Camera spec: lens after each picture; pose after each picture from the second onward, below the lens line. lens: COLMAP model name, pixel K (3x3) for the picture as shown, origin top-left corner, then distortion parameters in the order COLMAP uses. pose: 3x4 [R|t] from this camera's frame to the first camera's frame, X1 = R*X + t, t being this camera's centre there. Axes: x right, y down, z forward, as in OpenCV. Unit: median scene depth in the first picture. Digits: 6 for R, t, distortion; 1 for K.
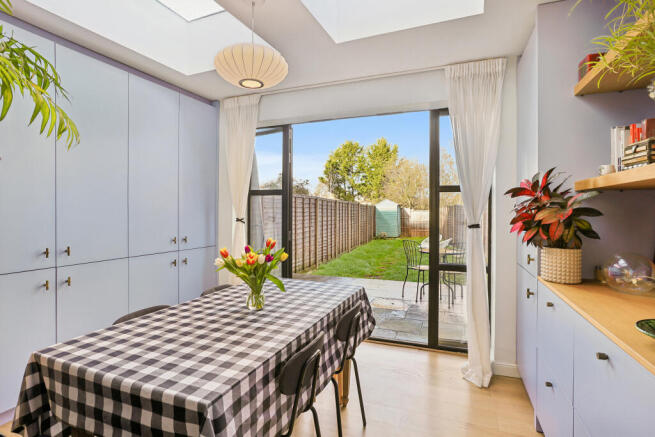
lens RADIAL K [[316.0, 0, 327.5], [0, 316.0, 218.5], [0, 0, 1]] dist [-0.001144, -0.000183]
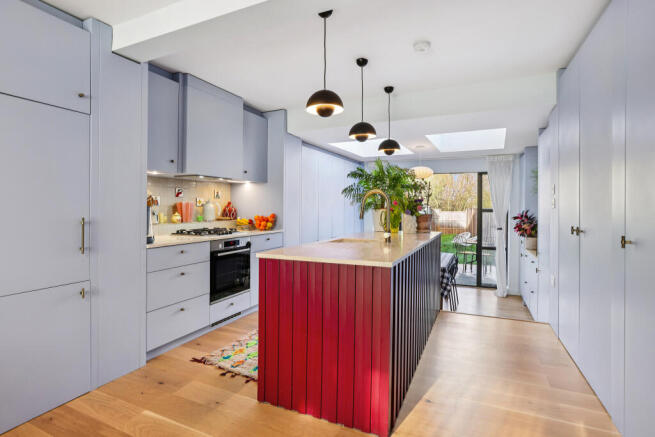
lens RADIAL K [[320.9, 0, 326.9], [0, 320.9, 211.8], [0, 0, 1]] dist [0.000071, -0.000070]
pose [[0.998752, 0.009476, -0.049037, -0.586842], [-0.009986, 0.999899, -0.010162, -0.055032], [0.048935, 0.010639, 0.998745, -1.205975]]
